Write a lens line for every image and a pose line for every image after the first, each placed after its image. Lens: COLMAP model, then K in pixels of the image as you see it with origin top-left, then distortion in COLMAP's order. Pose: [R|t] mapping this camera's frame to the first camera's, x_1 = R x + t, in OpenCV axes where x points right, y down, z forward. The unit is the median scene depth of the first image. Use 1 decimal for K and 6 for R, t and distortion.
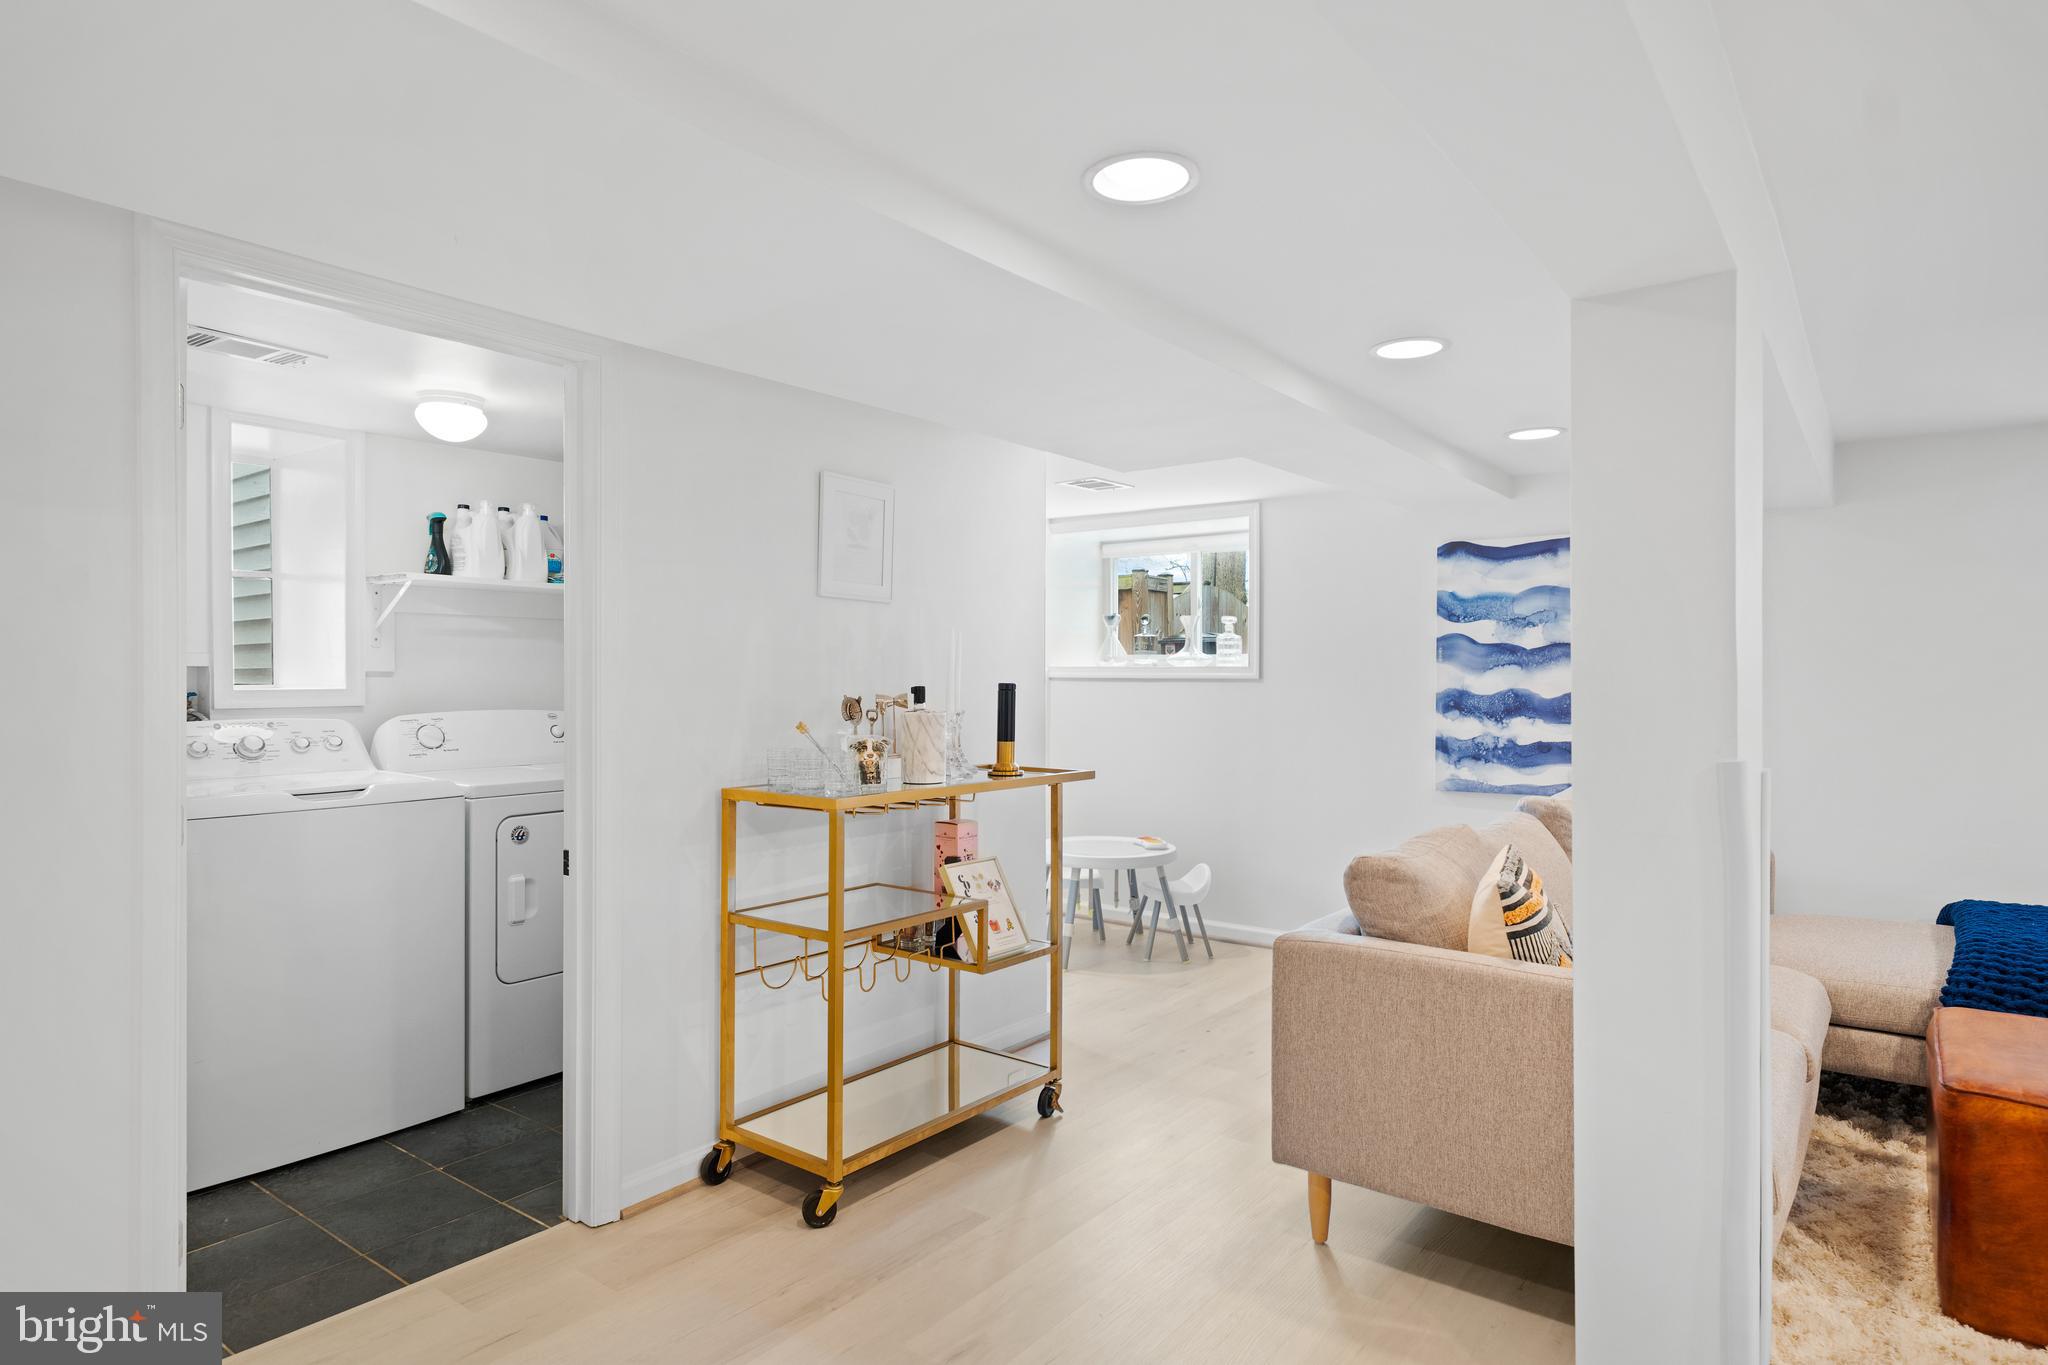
lens RADIAL K [[1158.7, 0, 1026.9], [0, 1158.7, 677.6], [0, 0, 1]] dist [0.002819, 0.006763]
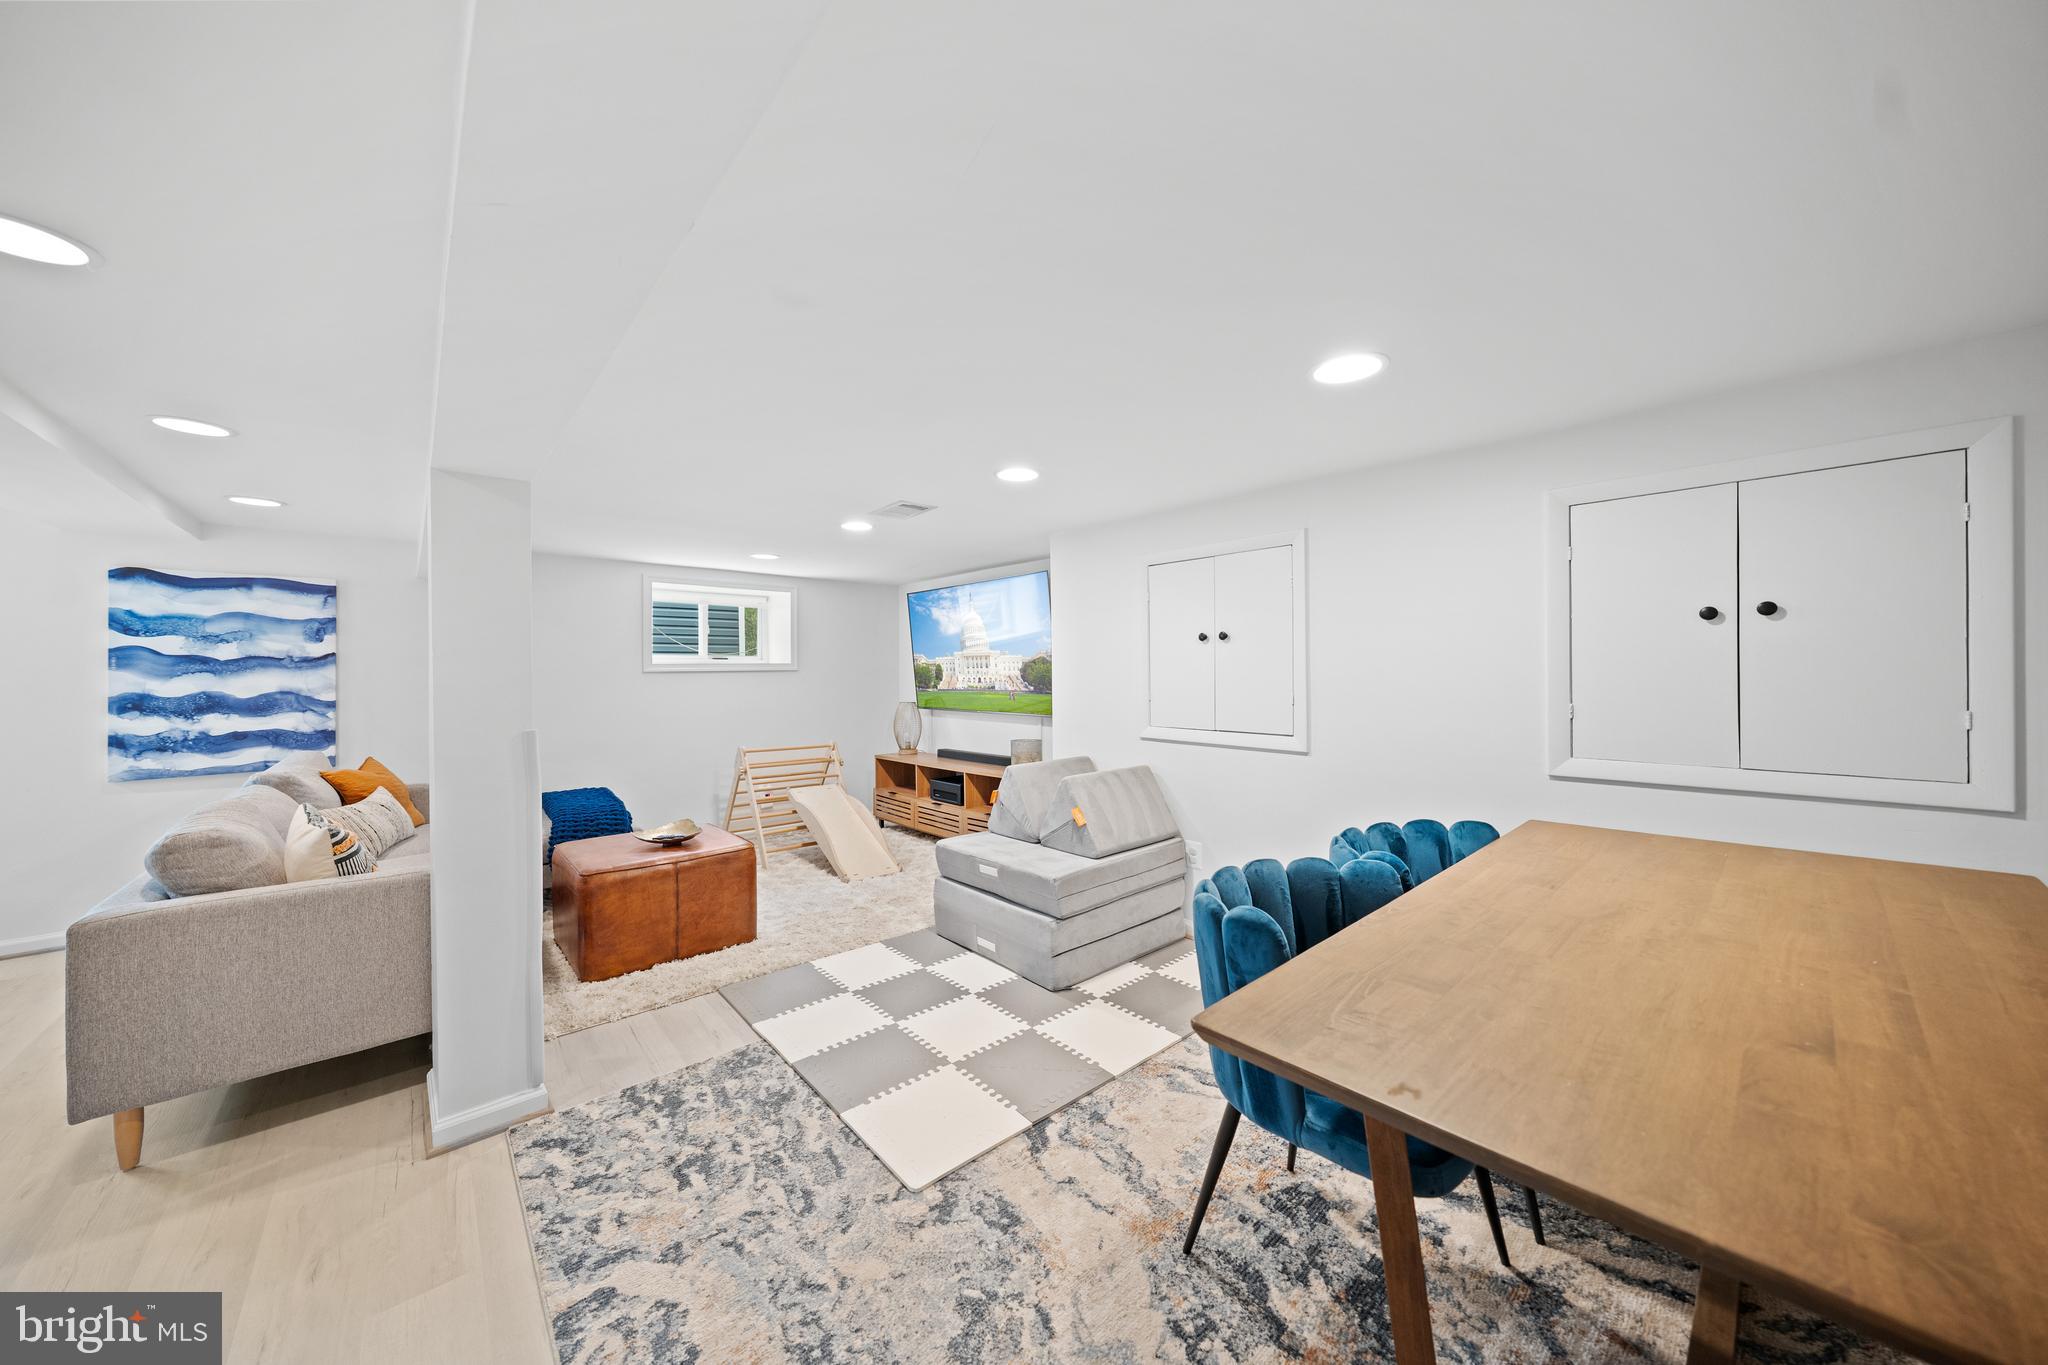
lens RADIAL K [[704.5, 0, 1019.2], [0, 704.5, 673.0], [0, 0, 1]] dist [-0.001869, 0.000286]
pose [[0.202594, -0.004325, 0.979253, -0.147985], [0.003791, 0.999986, 0.003633, -0.009813], [-0.979256, 0.002976, 0.202607, -0.020206]]
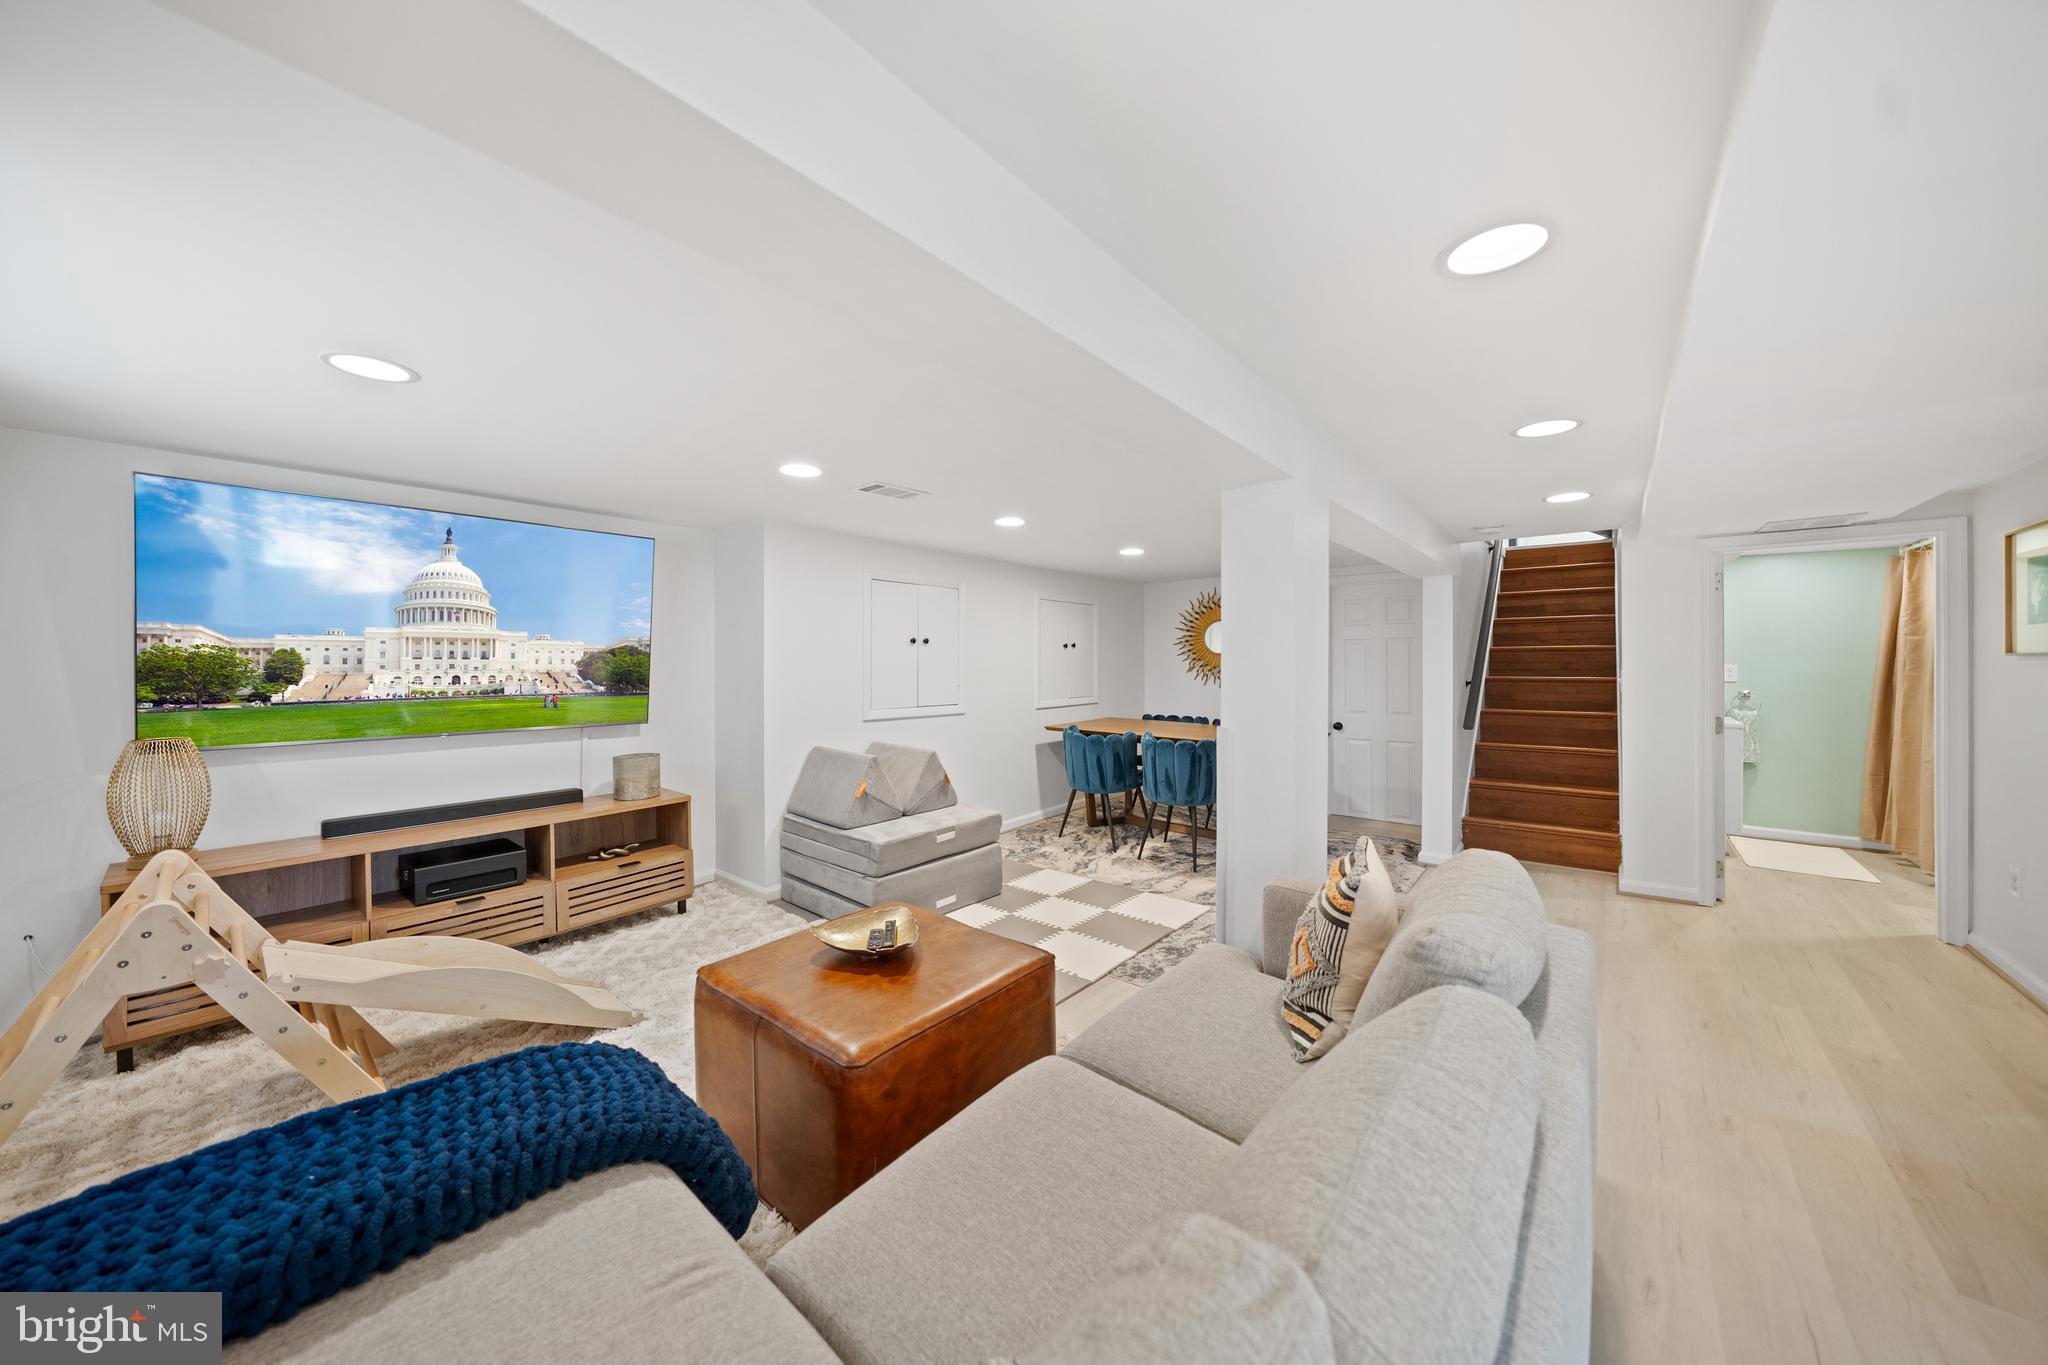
lens RADIAL K [[704.5, 0, 1017.7], [0, 704.5, 684.8], [0, 0, 1]] dist [-0.001869, 0.000286]
pose [[-0.998979, 0.002656, 0.045107, 0.364124], [0.003627, 0.999763, 0.021451, -0.002592], [-0.045039, 0.021593, -0.998752, 0.868276]]
